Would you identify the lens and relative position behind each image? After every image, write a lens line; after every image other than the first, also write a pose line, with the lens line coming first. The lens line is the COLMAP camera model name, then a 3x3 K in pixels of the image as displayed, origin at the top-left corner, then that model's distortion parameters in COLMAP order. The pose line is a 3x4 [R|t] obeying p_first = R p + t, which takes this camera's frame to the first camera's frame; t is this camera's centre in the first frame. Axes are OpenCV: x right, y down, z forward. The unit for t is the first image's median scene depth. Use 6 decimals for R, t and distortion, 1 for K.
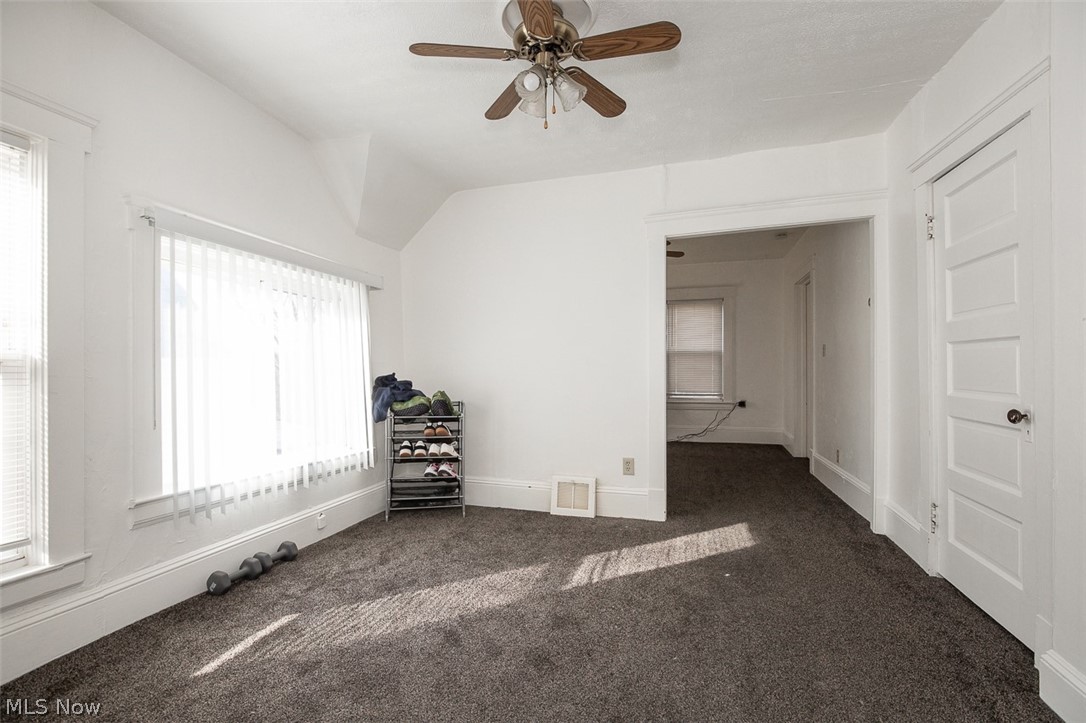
lens RADIAL K [[493.9, 0, 541.3], [0, 493.9, 366.3], [0, 0, 1]] dist [-0.016742, 0.004522]
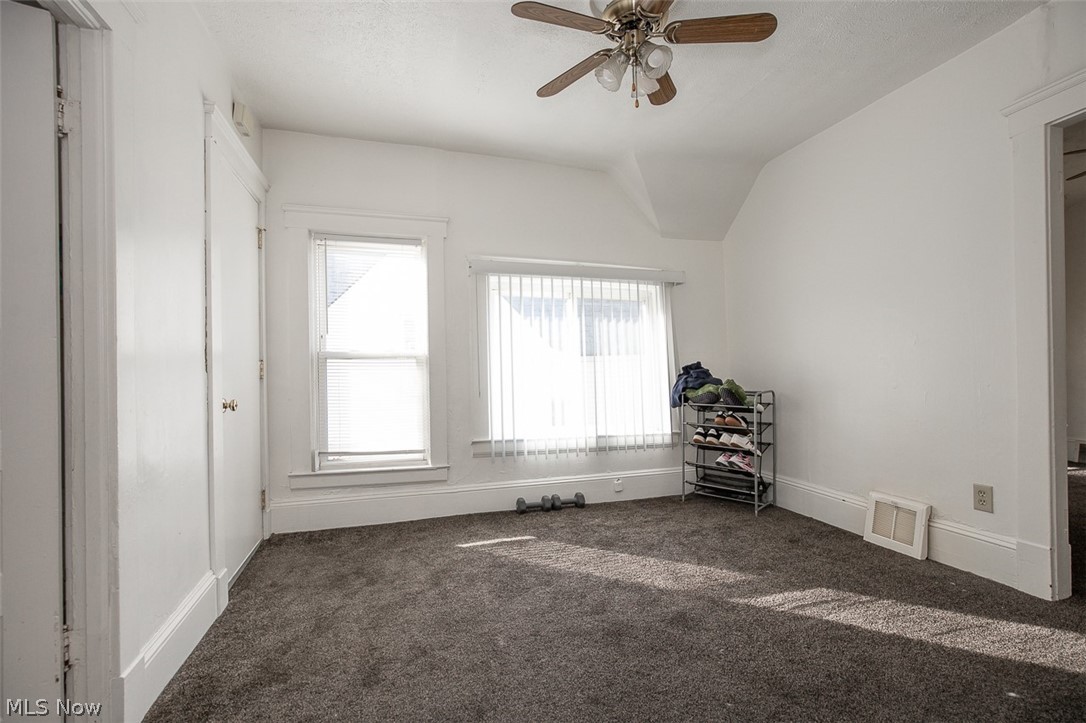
lens RADIAL K [[493.9, 0, 543.3], [0, 493.9, 370.3], [0, 0, 1]] dist [-0.016742, 0.004522]
pose [[0.553325, -0.005371, -0.832948, 0.441553], [0.018131, 0.999820, 0.005598, 0.022268], [0.832768, -0.018200, 0.553323, 0.179492]]
